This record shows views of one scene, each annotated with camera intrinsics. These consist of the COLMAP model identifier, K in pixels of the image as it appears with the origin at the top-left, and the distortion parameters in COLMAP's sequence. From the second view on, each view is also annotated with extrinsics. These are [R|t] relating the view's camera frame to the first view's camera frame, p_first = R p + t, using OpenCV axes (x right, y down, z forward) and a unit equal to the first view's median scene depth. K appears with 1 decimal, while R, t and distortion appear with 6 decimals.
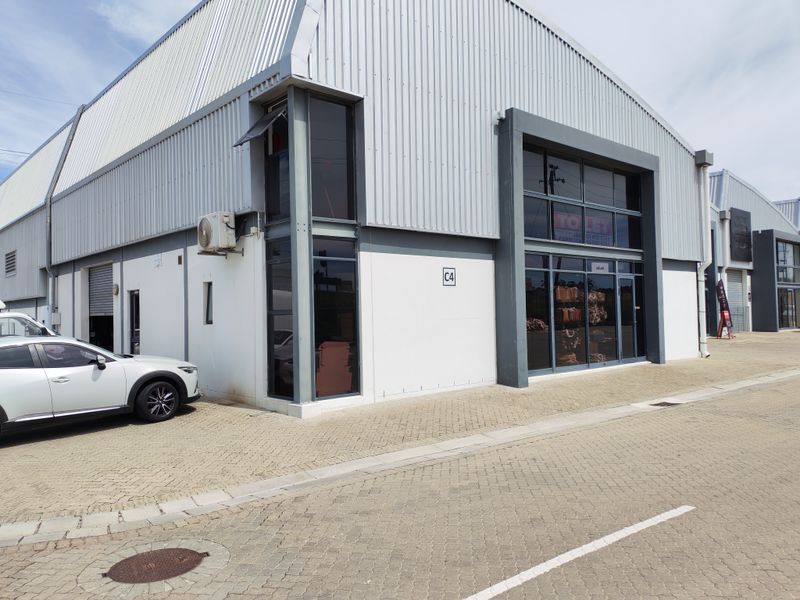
lens RADIAL K [[603.3, 0, 396.2], [0, 603.3, 296.3], [0, 0, 1]] dist [0.101689, -0.131569]
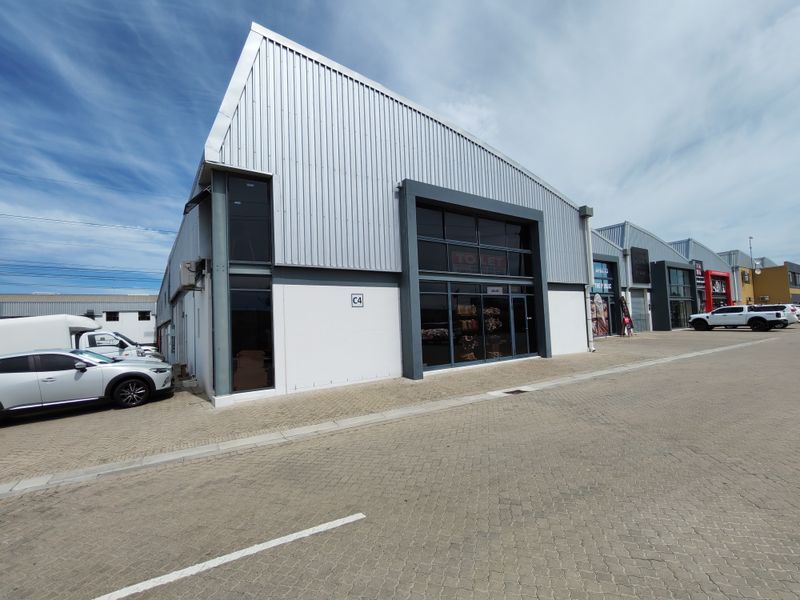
lens RADIAL K [[369.2, 0, 399.8], [0, 369.2, 304.6], [0, 0, 1]] dist [-0.001045, -0.000081]
pose [[0.992047, -0.028826, -0.122523, 0.269110], [0.026083, 0.999373, -0.023929, 0.000056], [0.123136, 0.020543, 0.992177, 0.160932]]
